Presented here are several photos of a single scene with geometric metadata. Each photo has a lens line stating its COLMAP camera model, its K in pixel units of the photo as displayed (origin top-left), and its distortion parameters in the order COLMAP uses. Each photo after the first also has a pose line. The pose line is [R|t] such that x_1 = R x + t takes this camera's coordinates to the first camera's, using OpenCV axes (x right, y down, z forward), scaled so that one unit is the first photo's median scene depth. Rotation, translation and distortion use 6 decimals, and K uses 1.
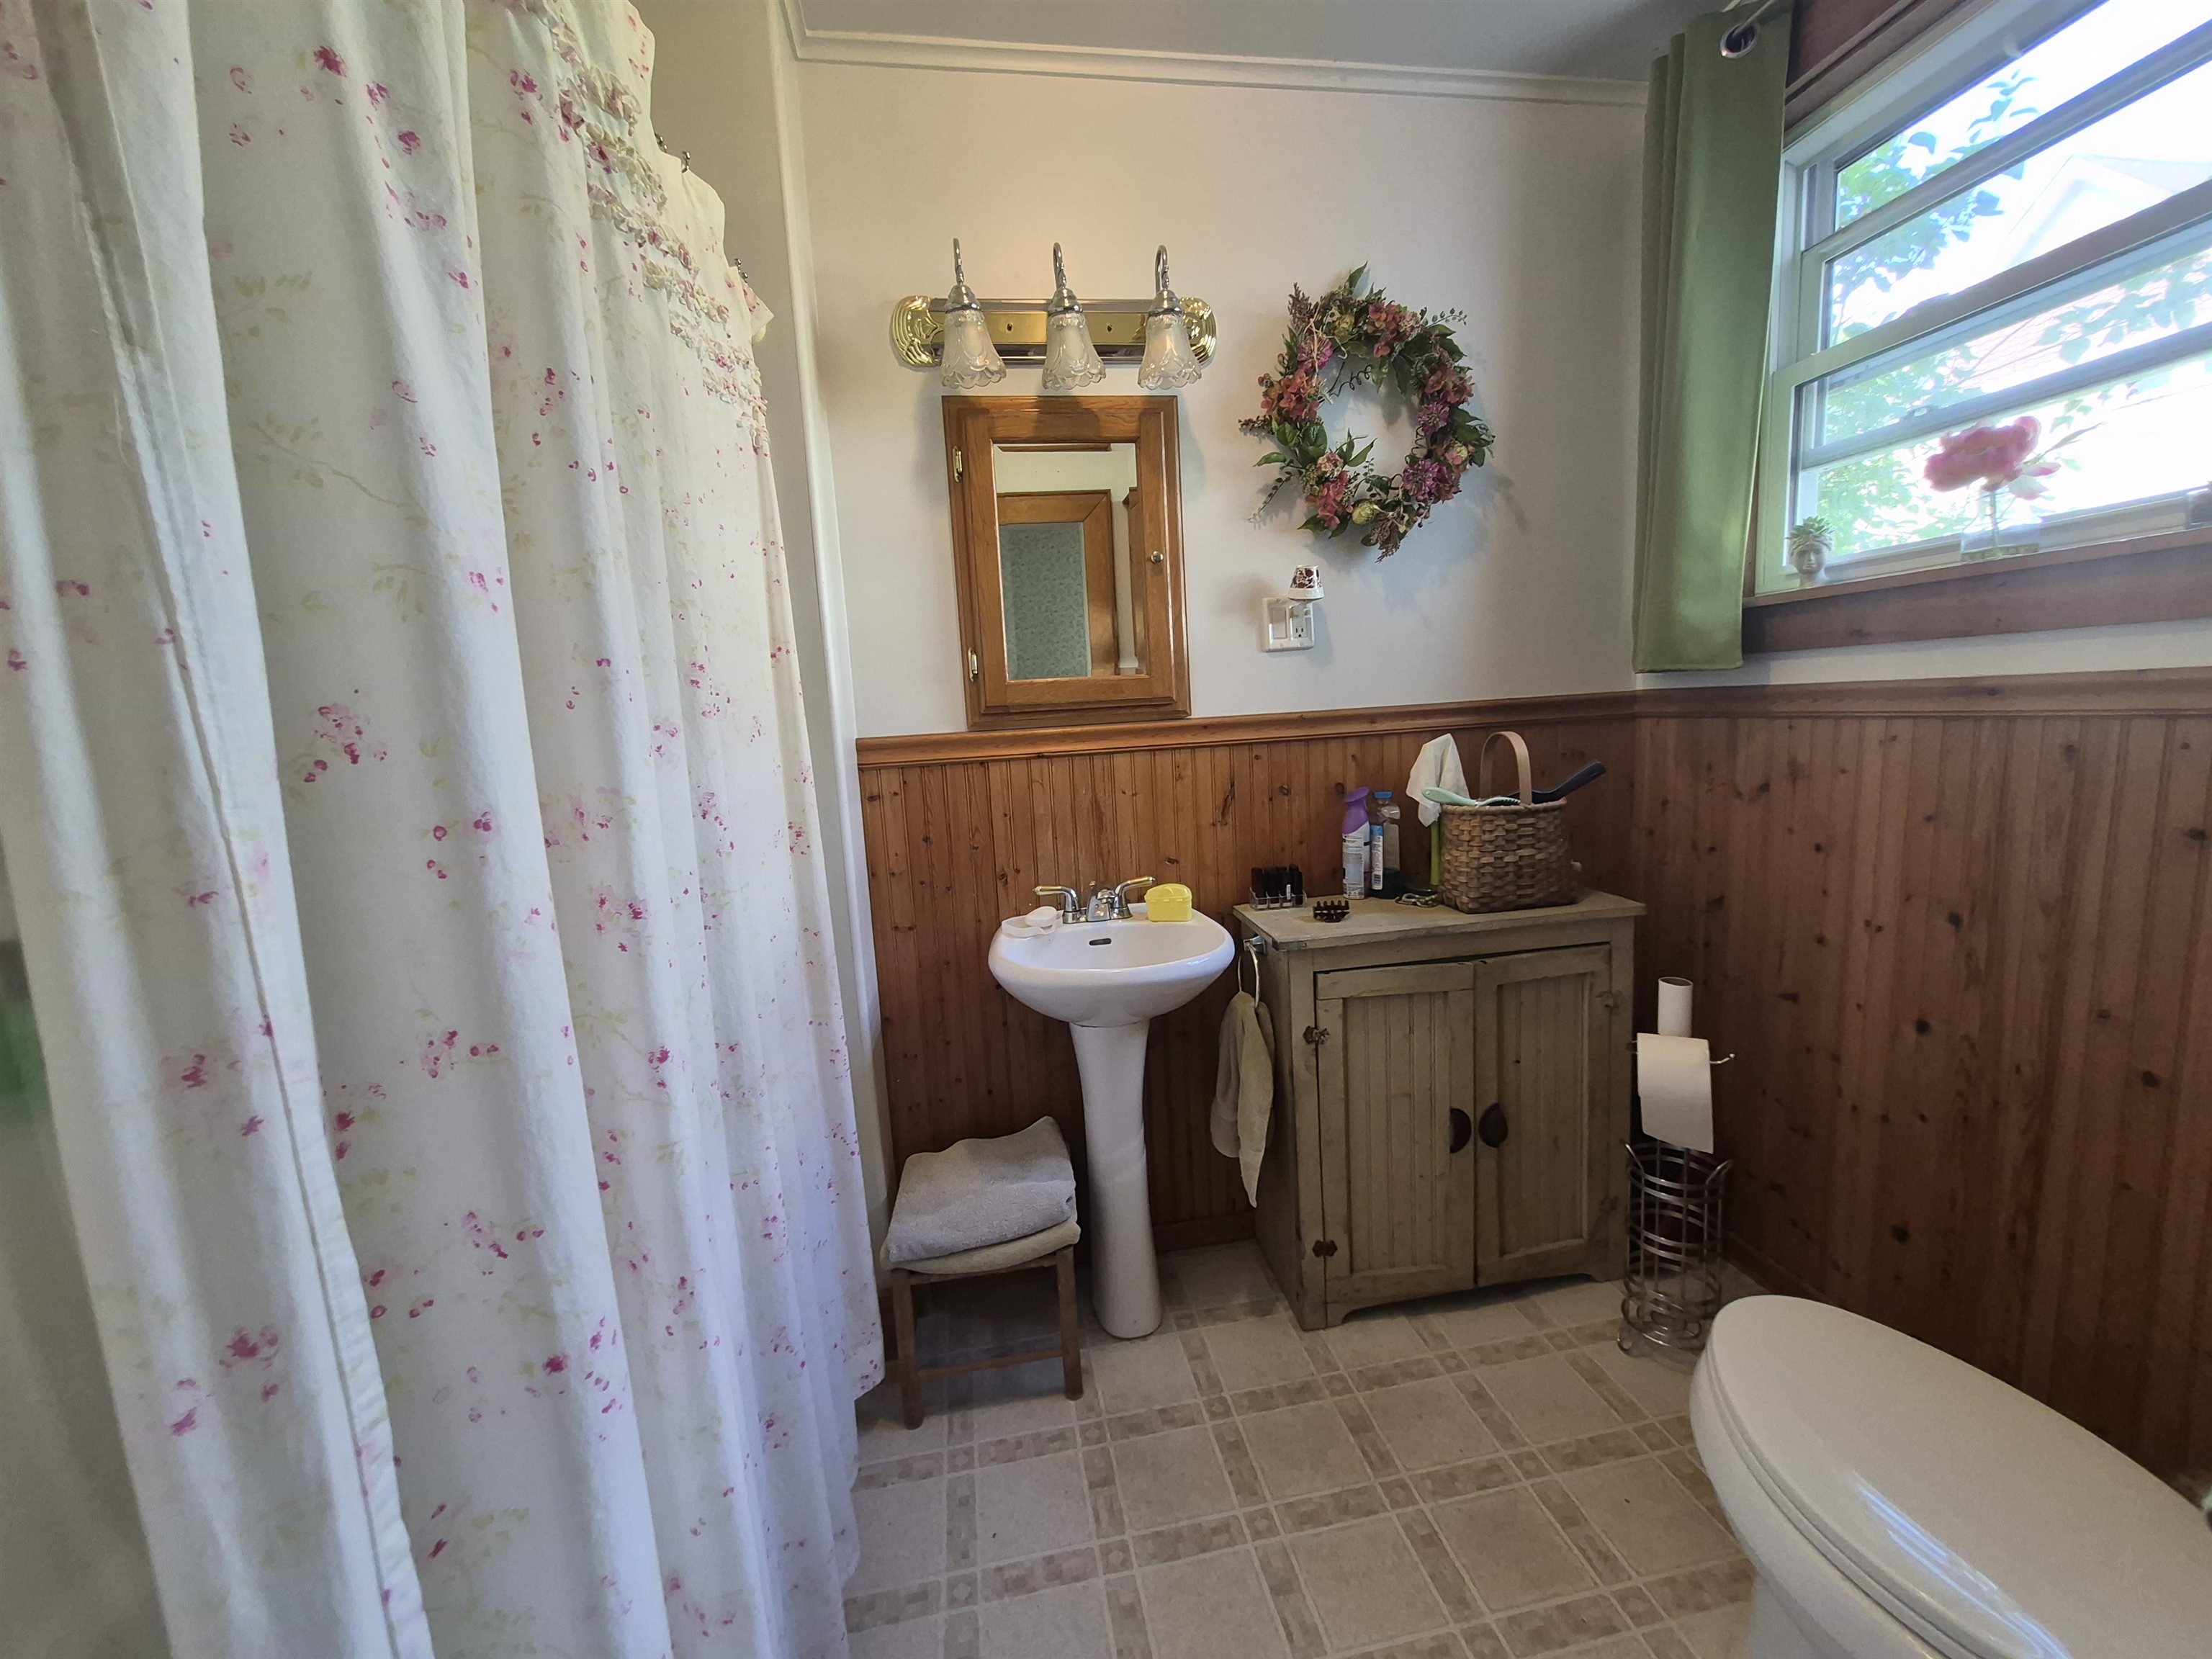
lens RADIAL K [[865.0, 0, 1107.3], [0, 865.0, 832.0], [0, 0, 1]] dist [0.003074, 0.000960]
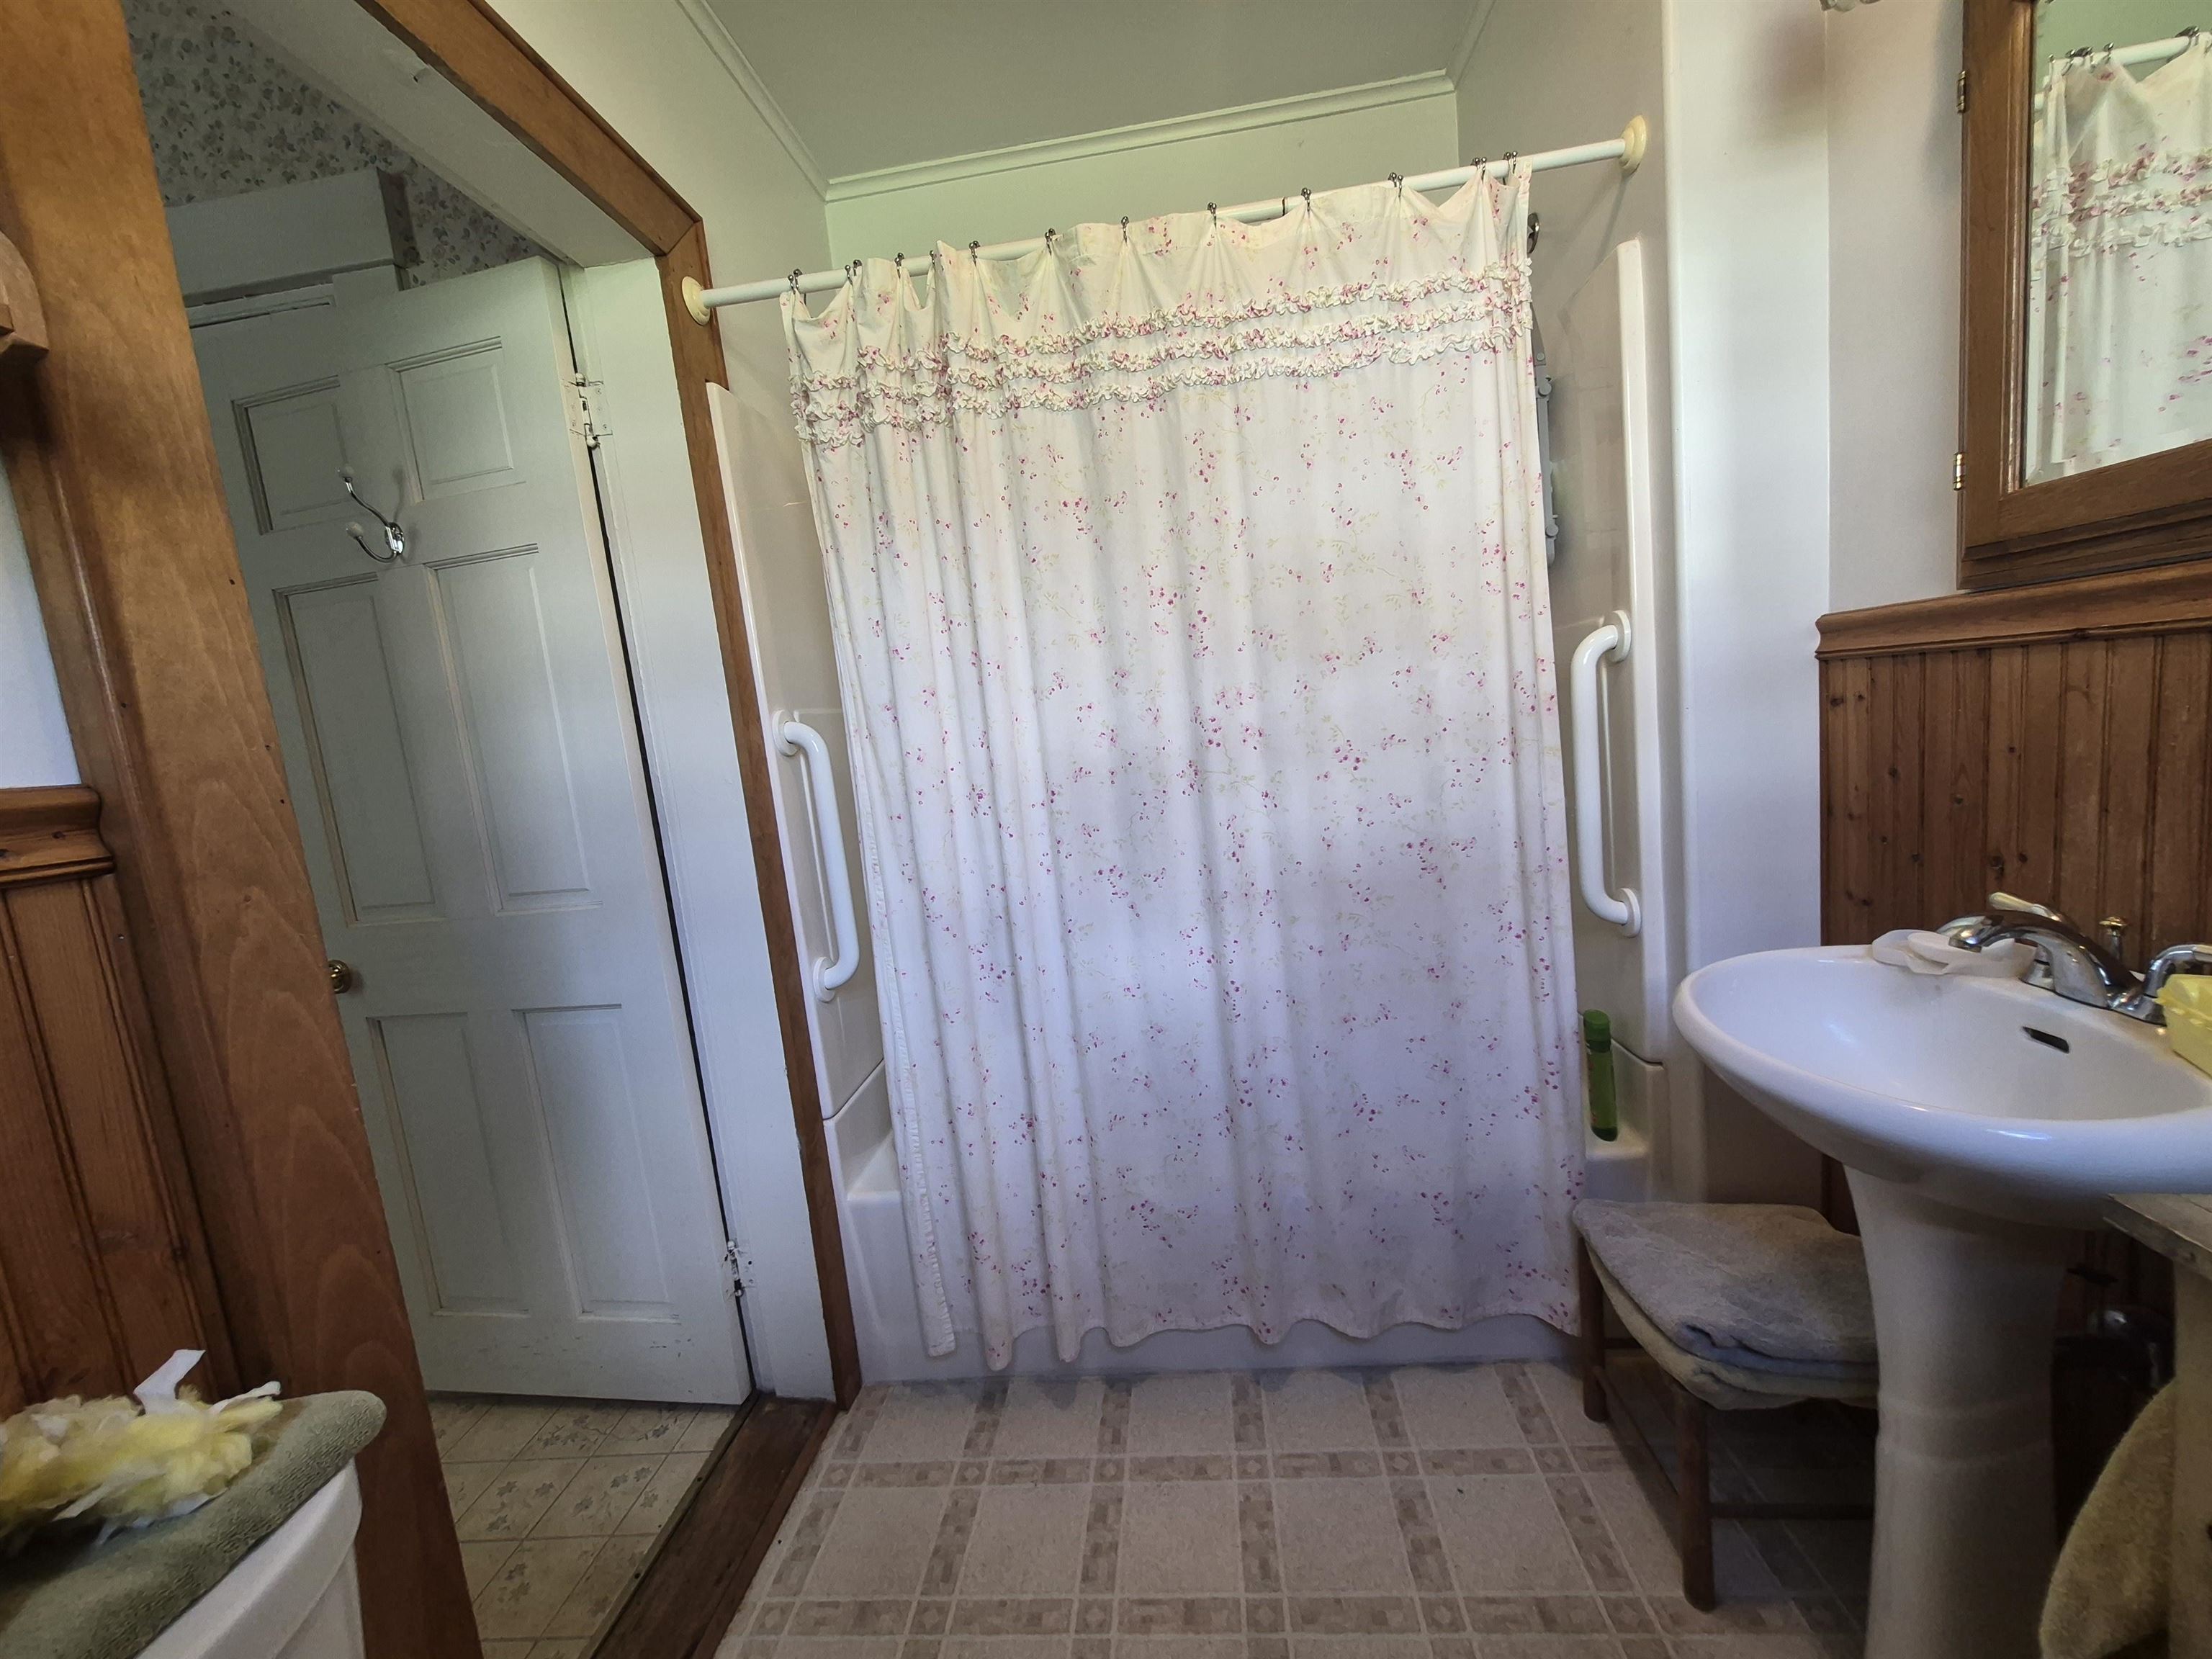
lens RADIAL K [[865.0, 0, 1110.5], [0, 865.0, 824.6], [0, 0, 1]] dist [0.003074, 0.000960]
pose [[-0.250907, 0.202221, -0.946653, 0.580475], [-0.009916, 0.977348, 0.211407, -0.088576], [0.967960, 0.062431, -0.243218, 0.646931]]
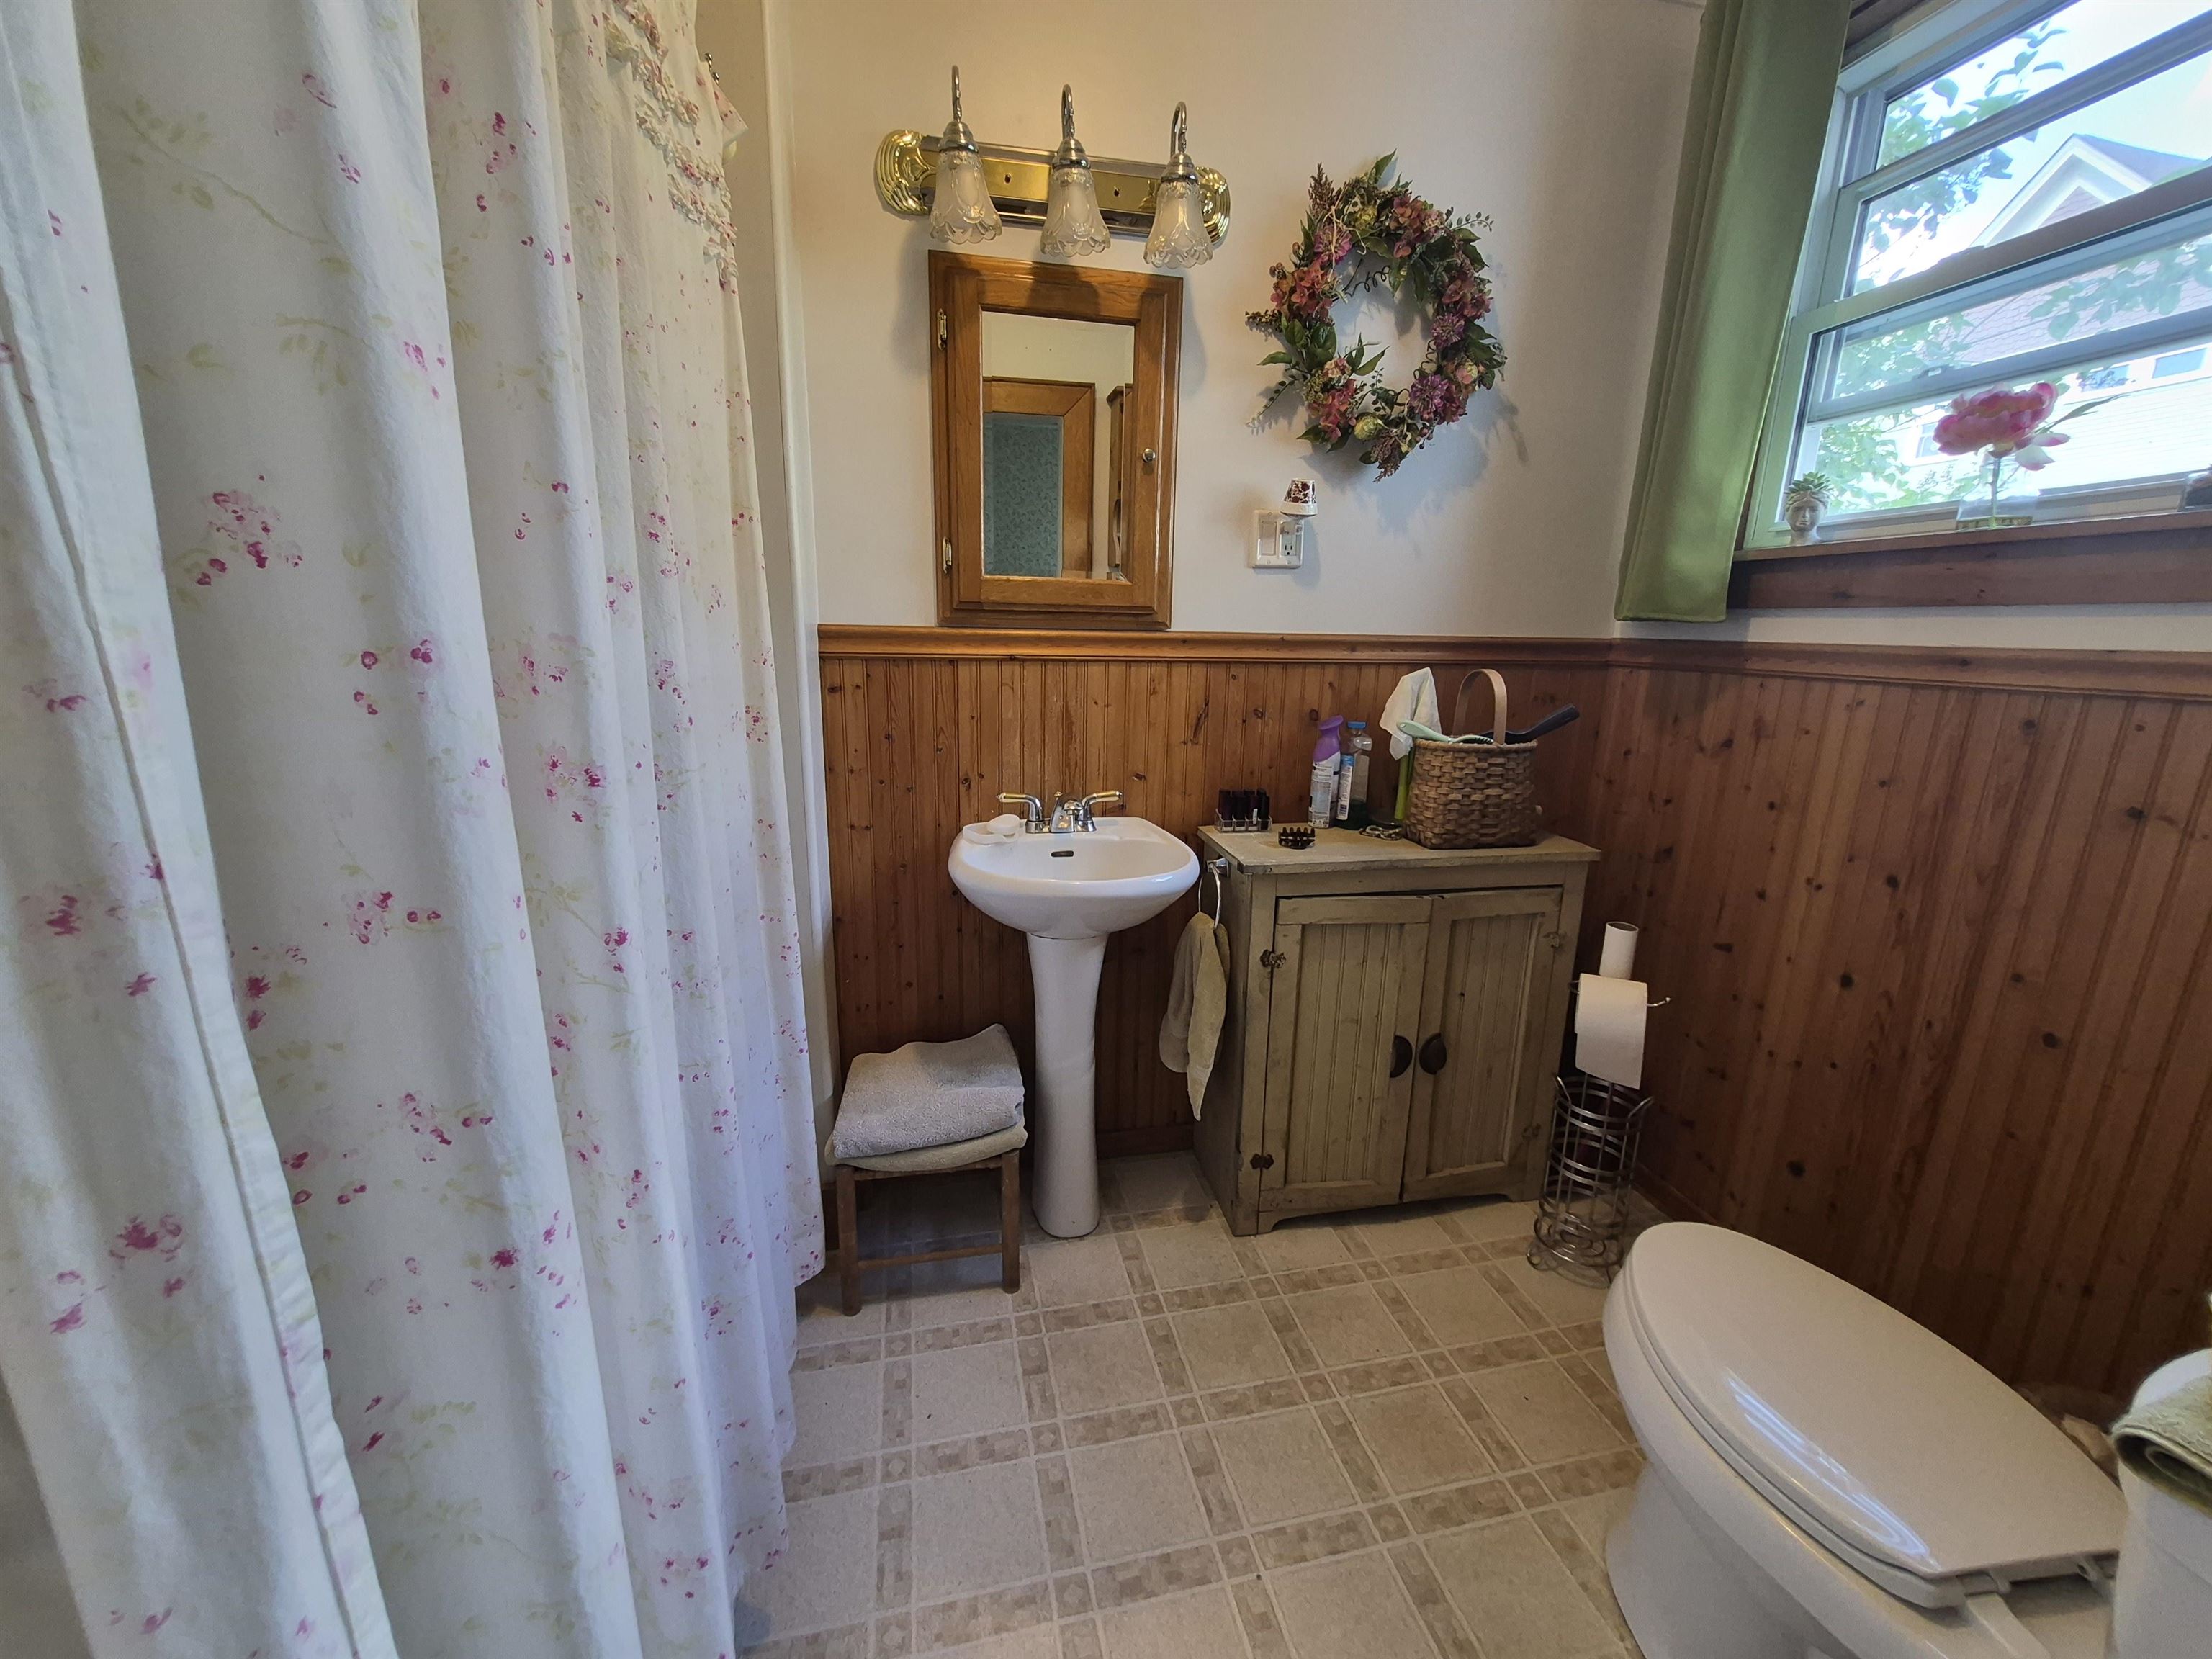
lens RADIAL K [[865.0, 0, 1109.3], [0, 865.0, 831.2], [0, 0, 1]] dist [0.003074, 0.000960]
pose [[0.995906, 0.063629, 0.064201, -0.021641], [-0.069303, 0.993490, 0.090419, 0.009180], [-0.058030, -0.094498, 0.993832, 0.023113]]
